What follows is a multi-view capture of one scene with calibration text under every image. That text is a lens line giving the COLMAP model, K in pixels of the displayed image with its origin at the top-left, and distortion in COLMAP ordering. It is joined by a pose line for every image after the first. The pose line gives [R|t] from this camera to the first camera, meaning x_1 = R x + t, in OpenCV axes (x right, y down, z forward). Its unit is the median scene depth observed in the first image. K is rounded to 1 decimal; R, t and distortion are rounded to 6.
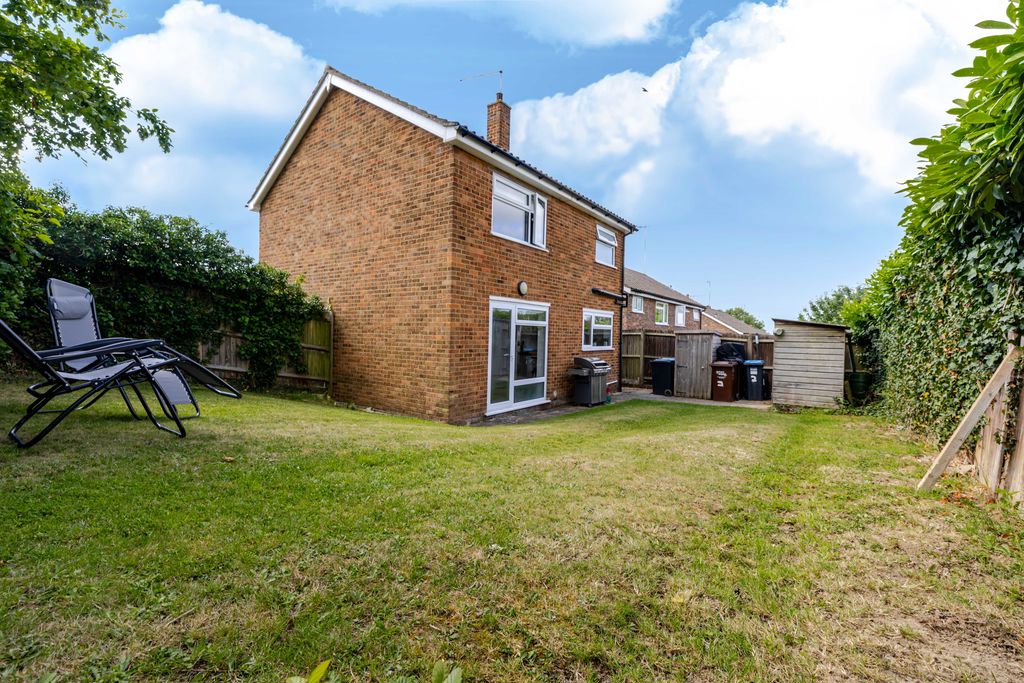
lens RADIAL K [[429.5, 0, 512.0], [0, 429.5, 341.5], [0, 0, 1]] dist [-0.002030, 0.000068]
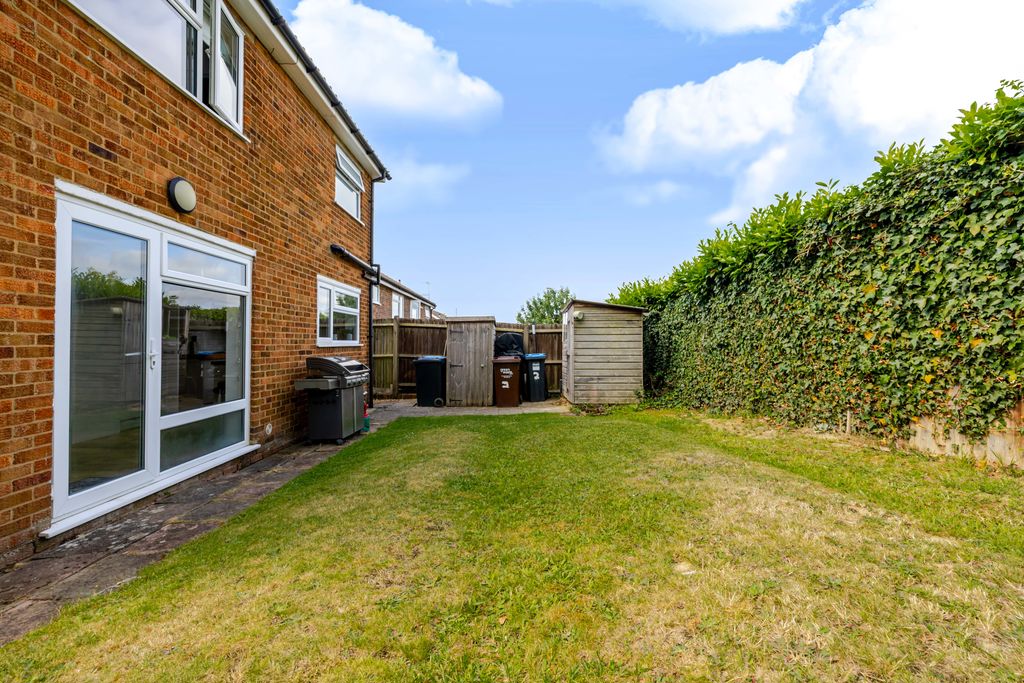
lens RADIAL K [[429.5, 0, 512.0], [0, 429.5, 341.5], [0, 0, 1]] dist [-0.002030, 0.000068]
pose [[0.794451, -0.016559, 0.607103, 0.019641], [0.024093, 0.999701, -0.004261, 0.024158], [-0.606850, 0.018012, 0.794612, 0.385278]]
